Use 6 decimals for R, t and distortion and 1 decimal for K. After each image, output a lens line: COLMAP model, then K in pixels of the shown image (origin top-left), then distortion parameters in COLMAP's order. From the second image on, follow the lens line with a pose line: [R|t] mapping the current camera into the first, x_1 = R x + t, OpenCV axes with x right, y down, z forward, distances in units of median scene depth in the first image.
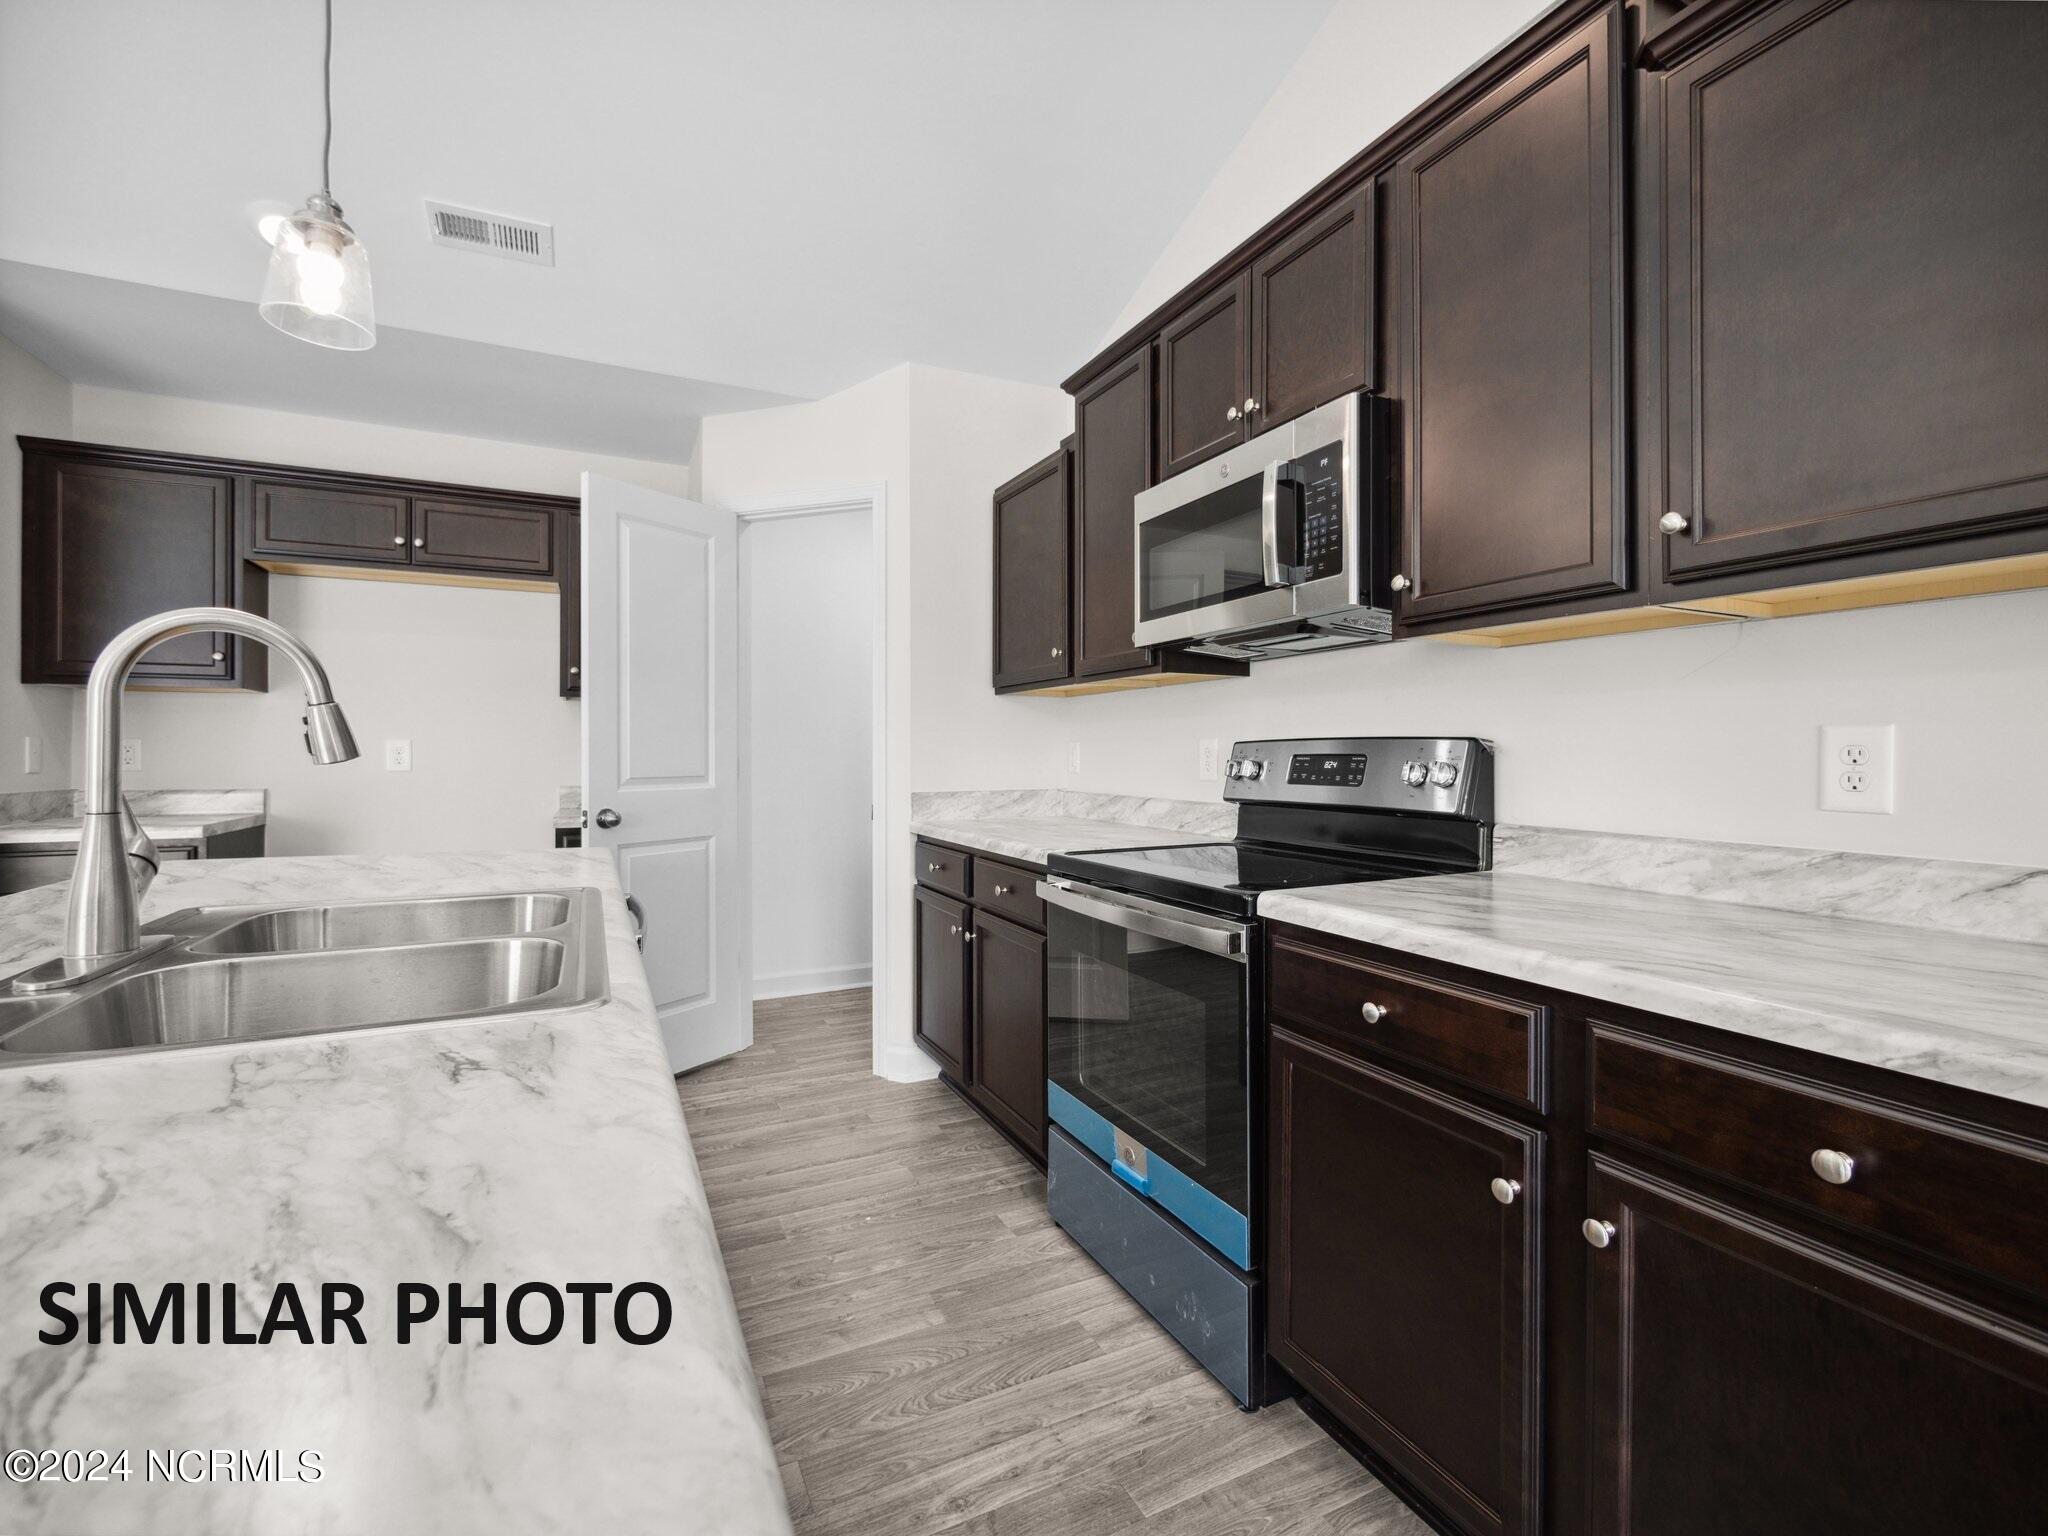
lens RADIAL K [[890.9, 0, 1023.0], [0, 890.9, 753.6], [0, 0, 1]] dist [-0.002486, -0.000880]
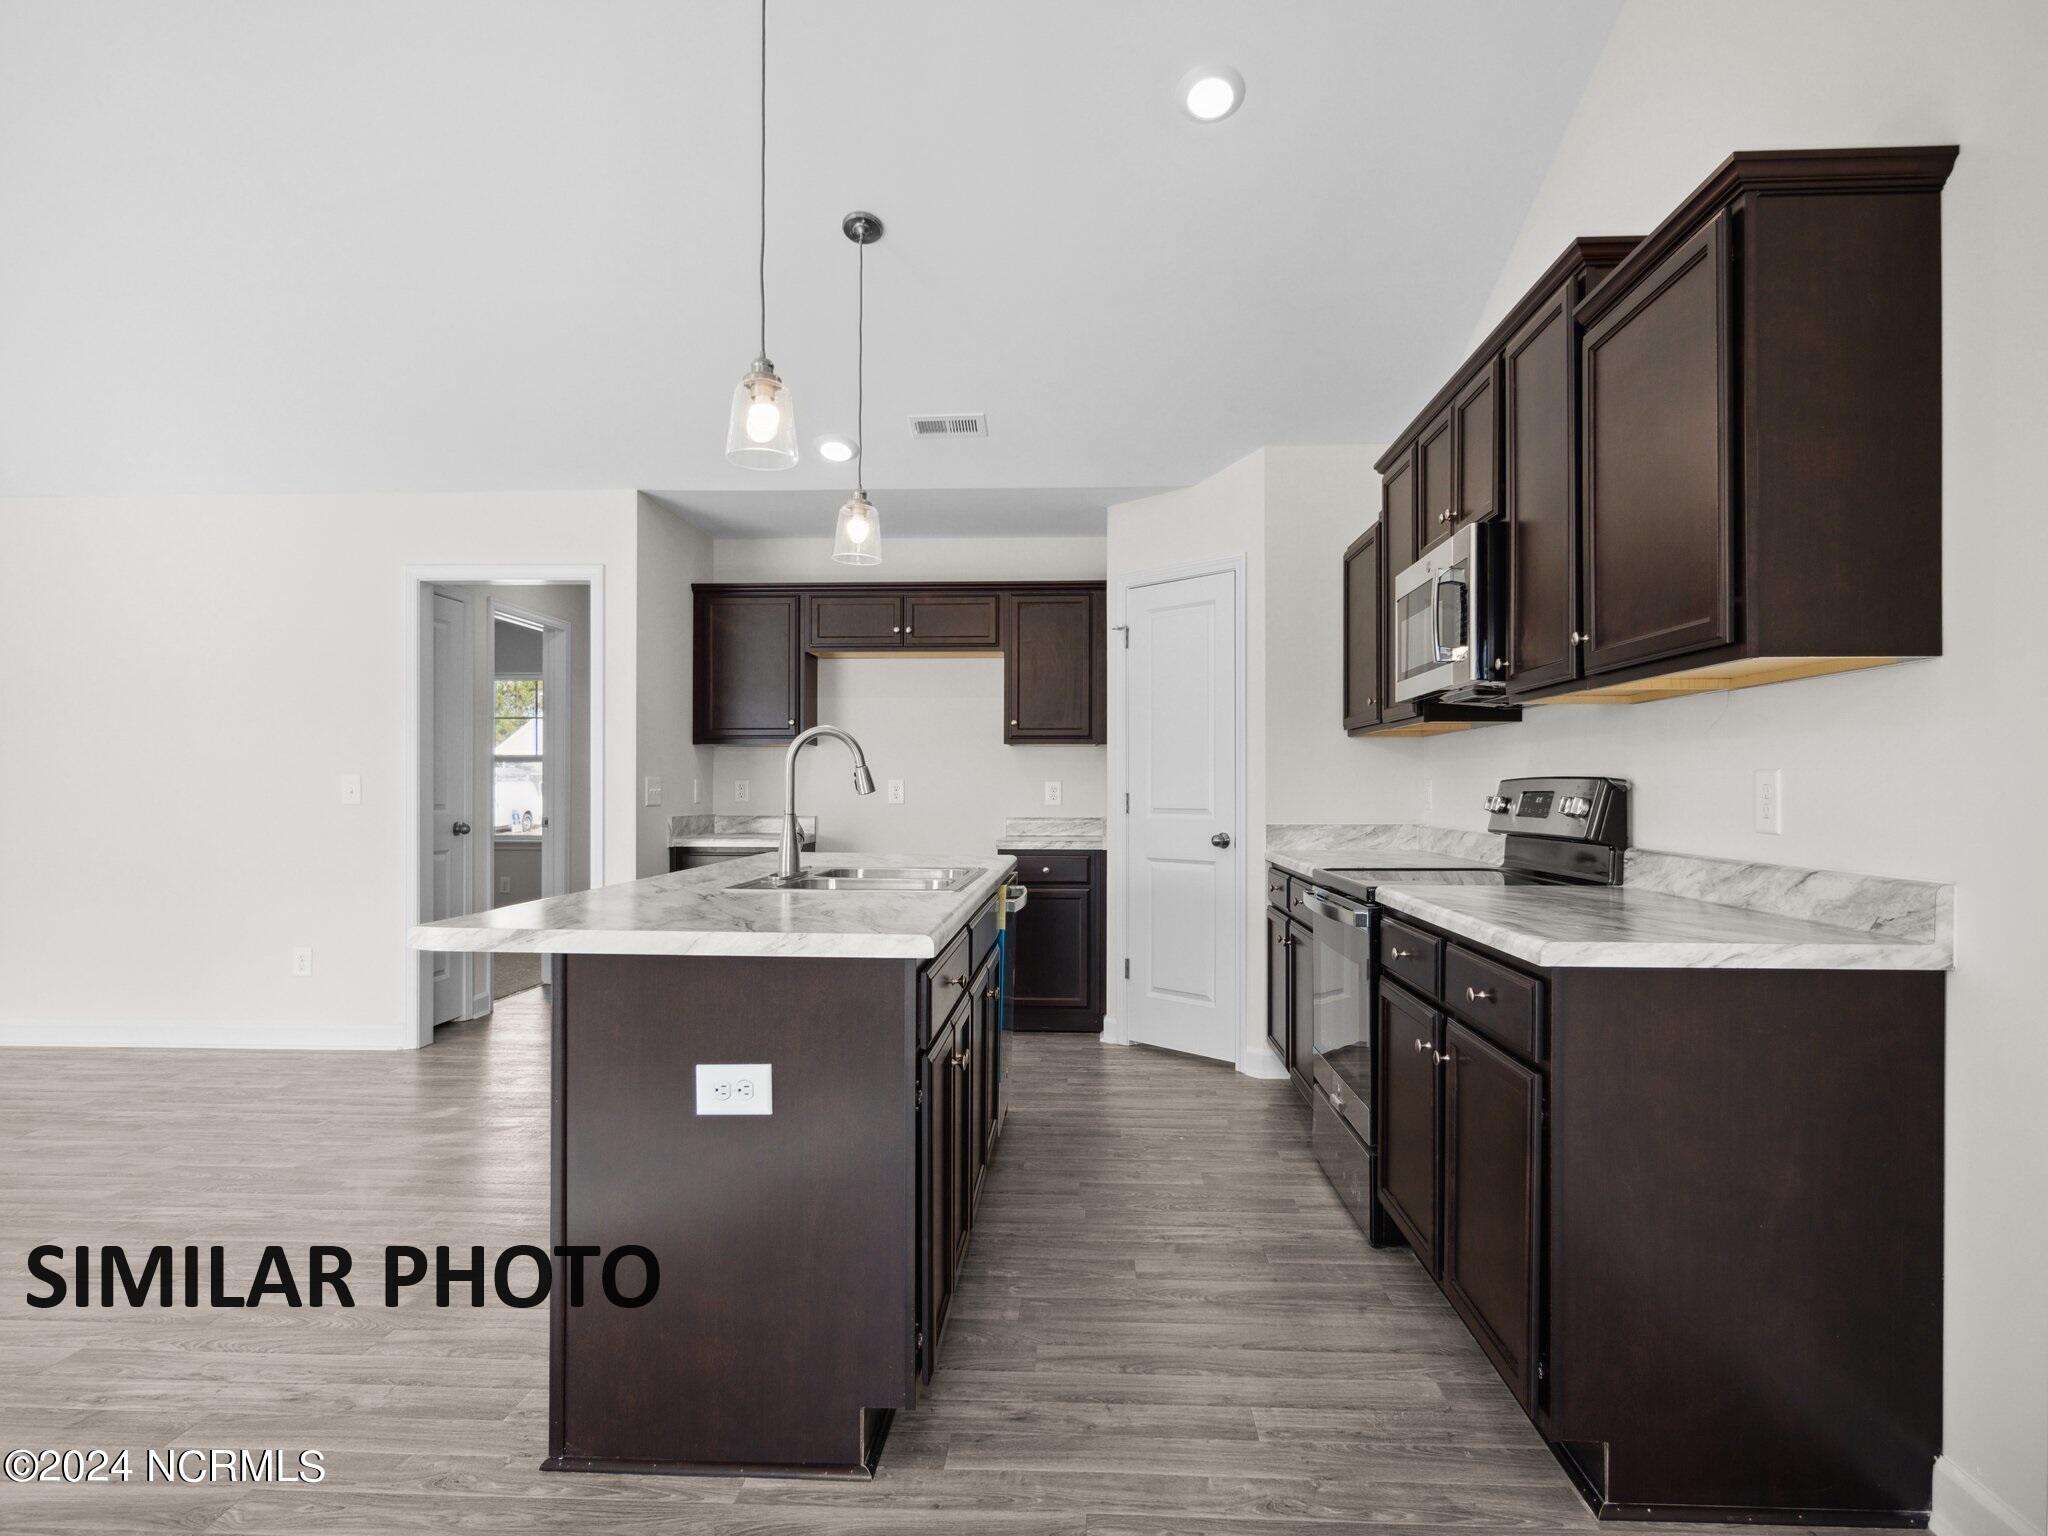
lens RADIAL K [[1196.3, 0, 1026.7], [0, 1196.3, 776.3], [0, 0, 1]] dist [-0.001770, 0.000379]
pose [[0.873670, -0.005385, -0.486489, 0.490060], [-0.000394, 0.999931, -0.011776, 0.000097], [0.486519, 0.010480, 0.873607, -0.675239]]
